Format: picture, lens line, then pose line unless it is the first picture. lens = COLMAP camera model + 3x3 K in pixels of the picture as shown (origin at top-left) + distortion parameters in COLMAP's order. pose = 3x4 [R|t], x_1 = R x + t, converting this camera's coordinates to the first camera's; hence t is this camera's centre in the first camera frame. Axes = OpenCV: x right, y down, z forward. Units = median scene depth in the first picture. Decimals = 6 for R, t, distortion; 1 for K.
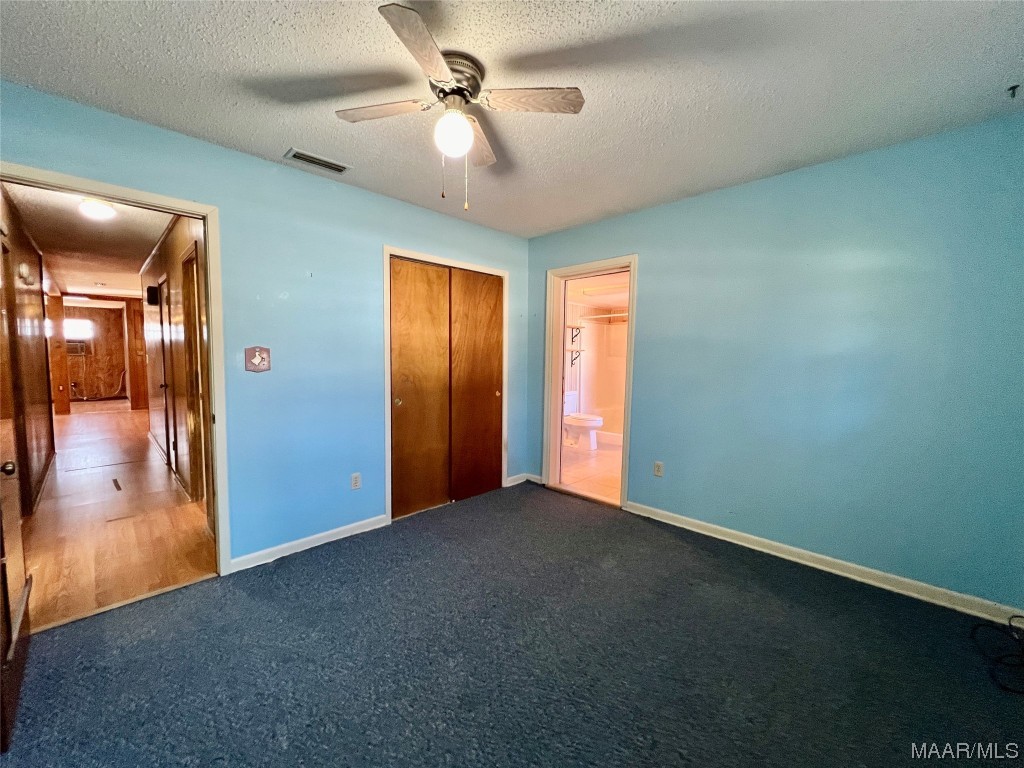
lens RADIAL K [[409.6, 0, 510.0], [0, 409.6, 384.4], [0, 0, 1]] dist [-0.002140, 0.000652]
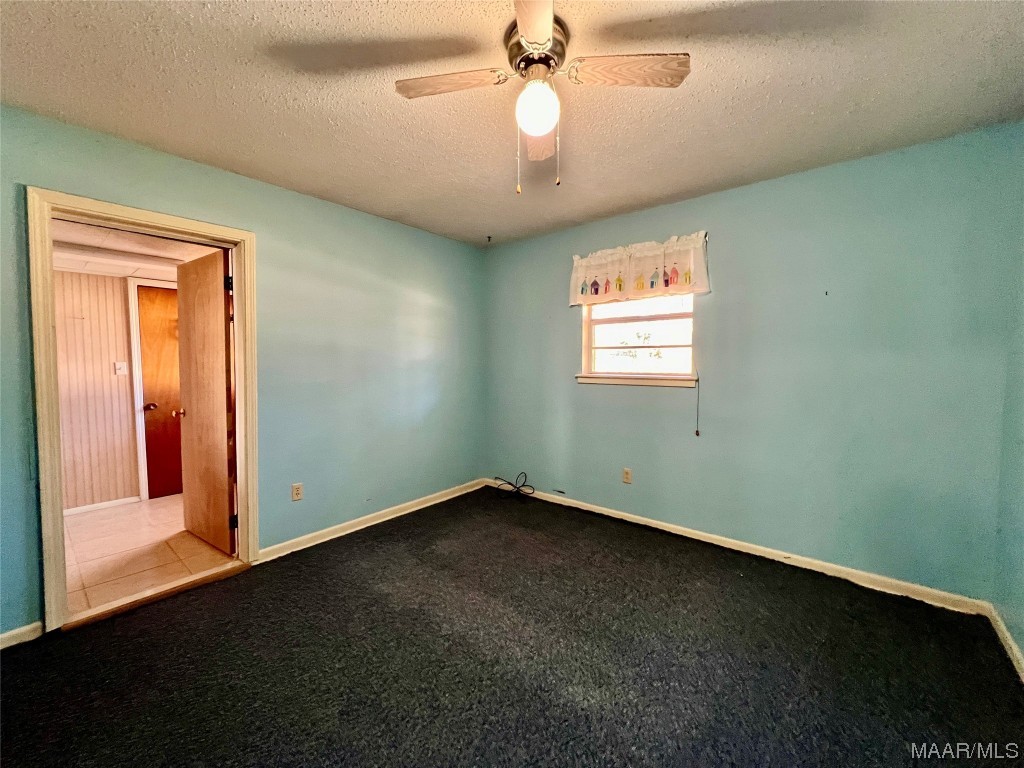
lens RADIAL K [[409.6, 0, 509.6], [0, 409.6, 379.1], [0, 0, 1]] dist [-0.002140, 0.000652]
pose [[-0.076266, -0.050608, 0.995802, -0.695381], [0.079778, 0.995199, 0.056688, -0.059837], [-0.993891, 0.083767, -0.071862, 0.775826]]
